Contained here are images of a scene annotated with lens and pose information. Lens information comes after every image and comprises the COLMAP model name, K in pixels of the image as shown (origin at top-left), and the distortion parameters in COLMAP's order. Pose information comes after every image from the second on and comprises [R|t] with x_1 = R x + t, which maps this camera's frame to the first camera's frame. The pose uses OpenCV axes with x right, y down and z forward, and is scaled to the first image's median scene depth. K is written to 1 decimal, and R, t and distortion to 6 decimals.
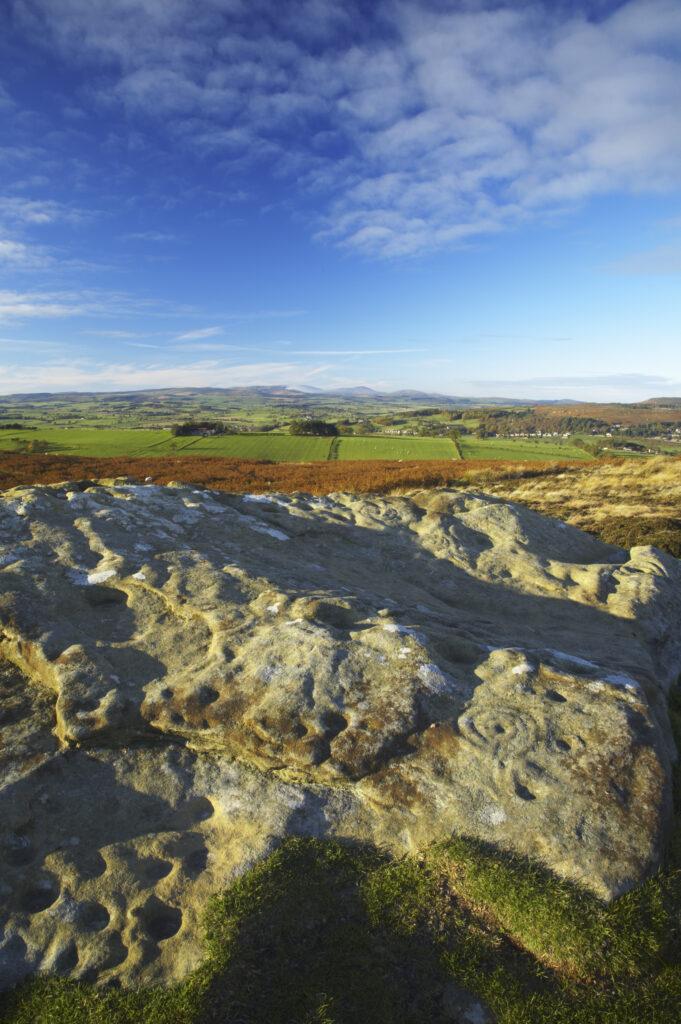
lens RADIAL K [[705.9, 0, 353.9], [0, 705.9, 519.8], [0, 0, 1]] dist [-0.138075, 0.073207]
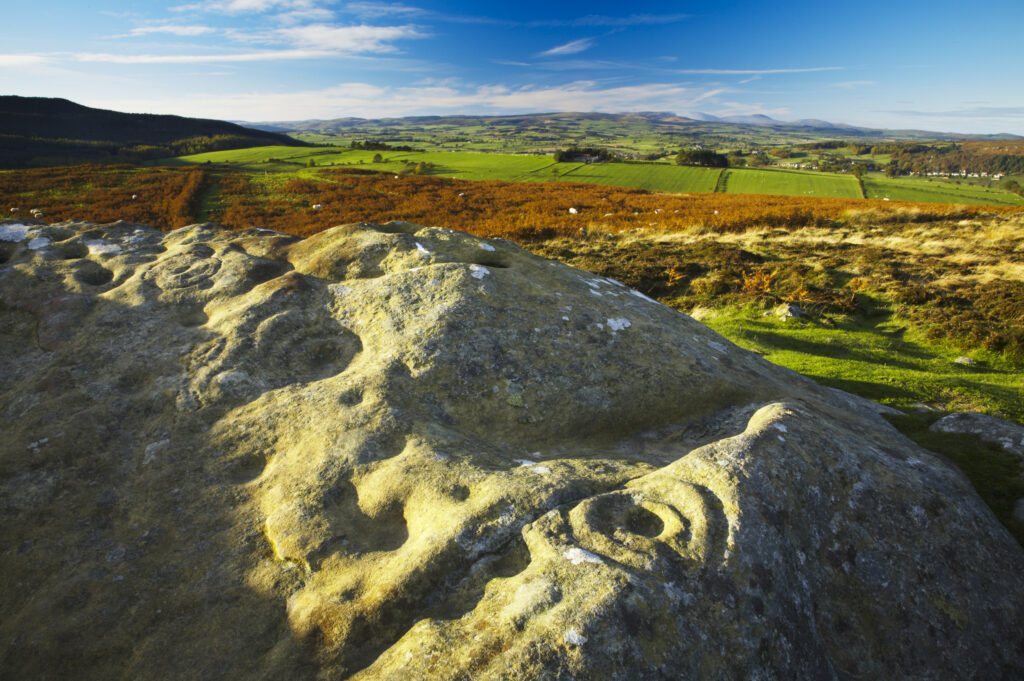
lens RADIAL K [[698.6, 0, 535.2], [0, 698.6, 342.0], [0, 0, 1]] dist [-0.122325, 0.066950]
pose [[0.953155, 0.093330, -0.287725, 0.065545], [-0.054973, 0.988816, 0.138636, -0.006335], [0.297446, -0.116325, 0.947626, 0.103574]]
